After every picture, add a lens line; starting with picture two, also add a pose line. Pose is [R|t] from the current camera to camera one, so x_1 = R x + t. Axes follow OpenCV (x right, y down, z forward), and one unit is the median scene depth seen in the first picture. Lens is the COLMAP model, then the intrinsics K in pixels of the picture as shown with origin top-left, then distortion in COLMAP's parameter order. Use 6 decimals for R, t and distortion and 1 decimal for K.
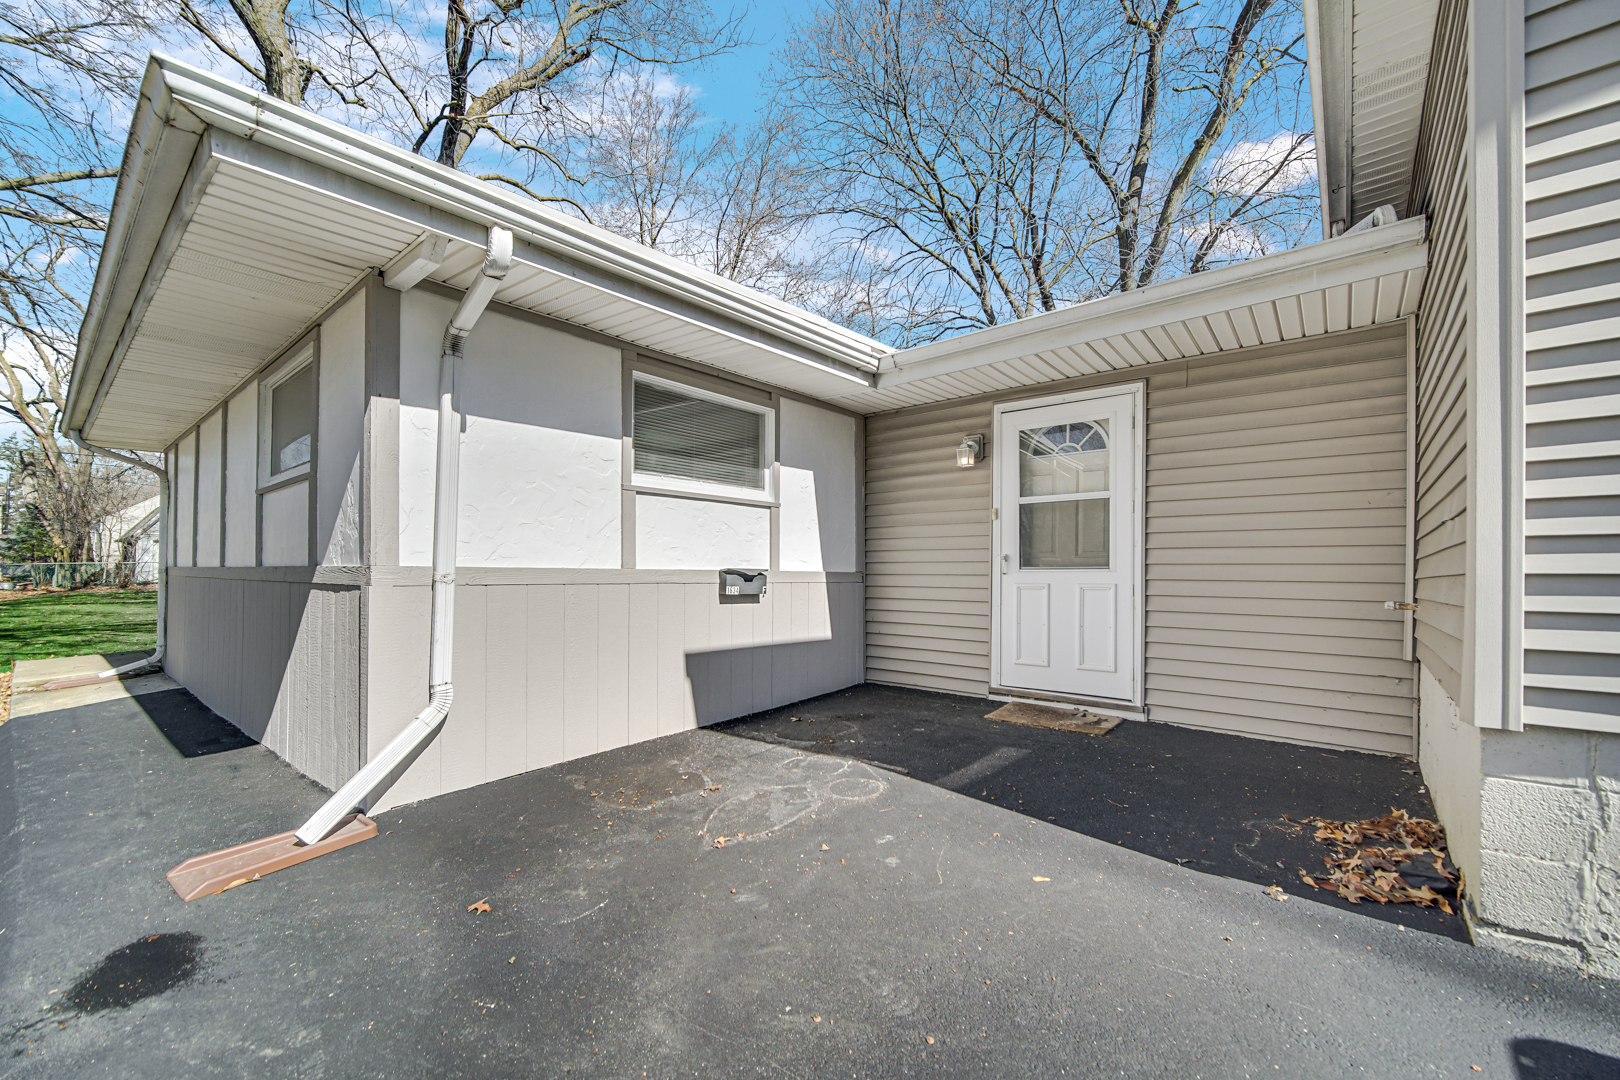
lens RADIAL K [[647.0, 0, 812.4], [0, 647.0, 568.8], [0, 0, 1]] dist [-0.000372, -0.000069]
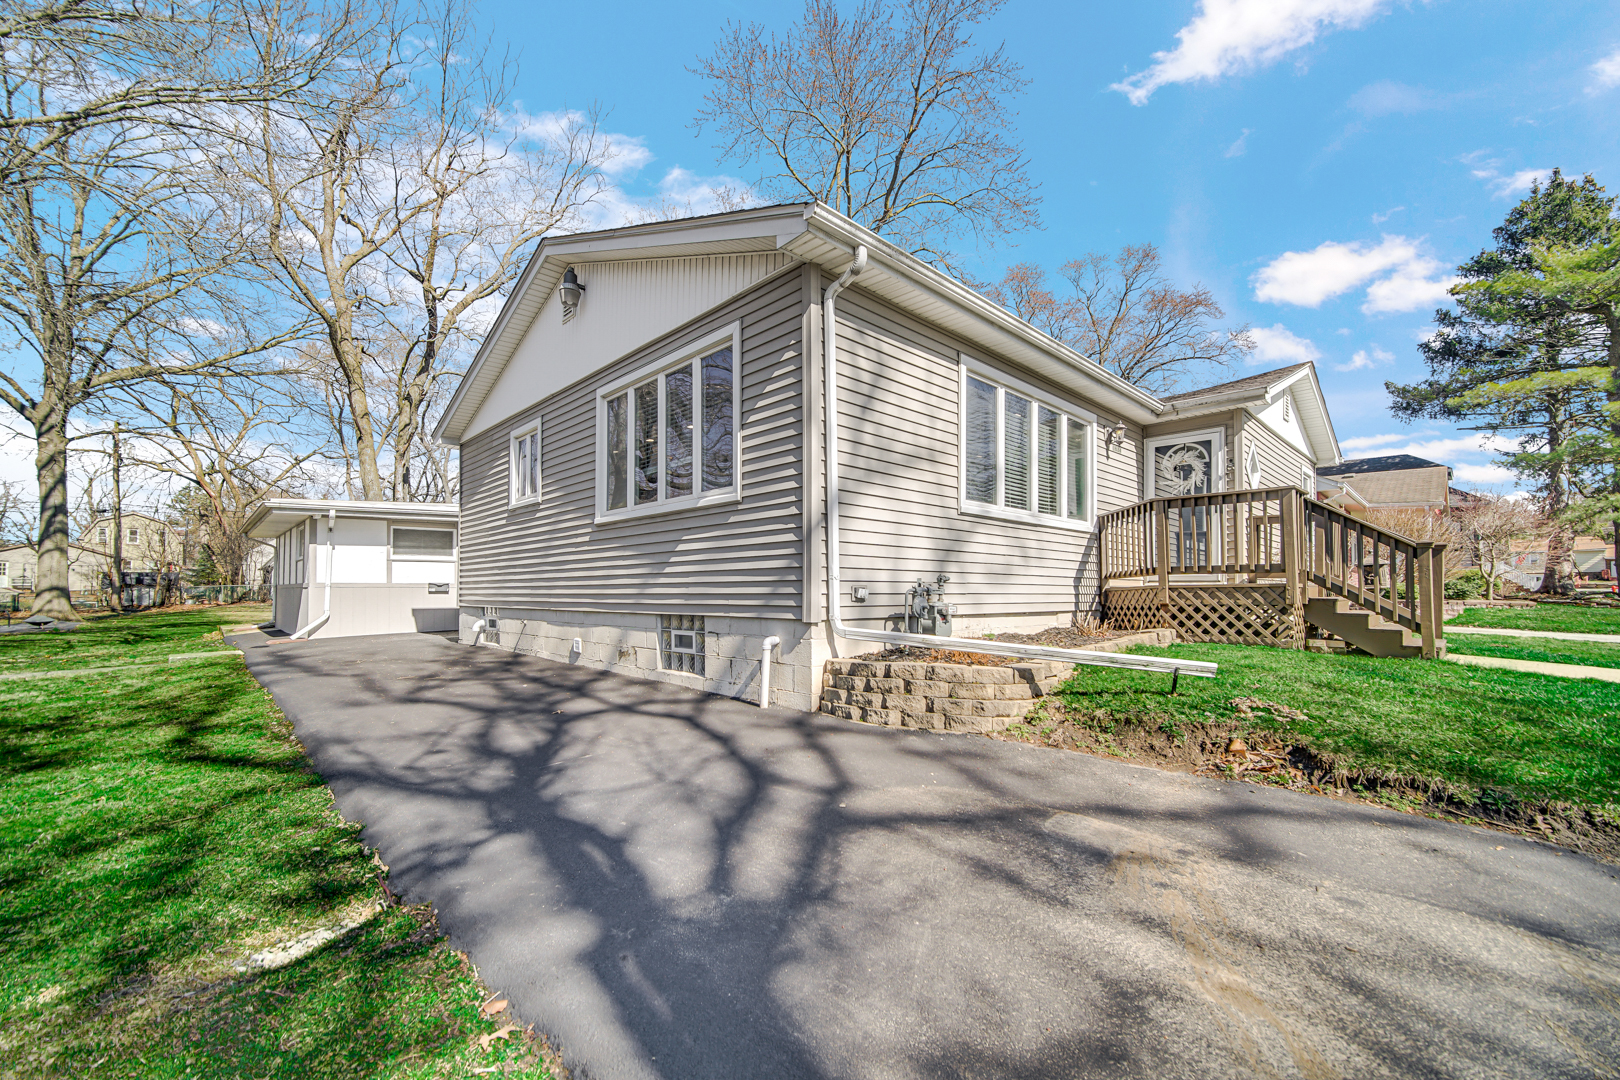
lens RADIAL K [[647.0, 0, 812.4], [0, 647.0, 568.8], [0, 0, 1]] dist [-0.000372, -0.000069]
pose [[0.993352, -0.014073, -0.114255, 0.299597], [0.011242, 0.999615, -0.025380, 0.004647], [0.114568, 0.023927, 0.993127, -0.277749]]
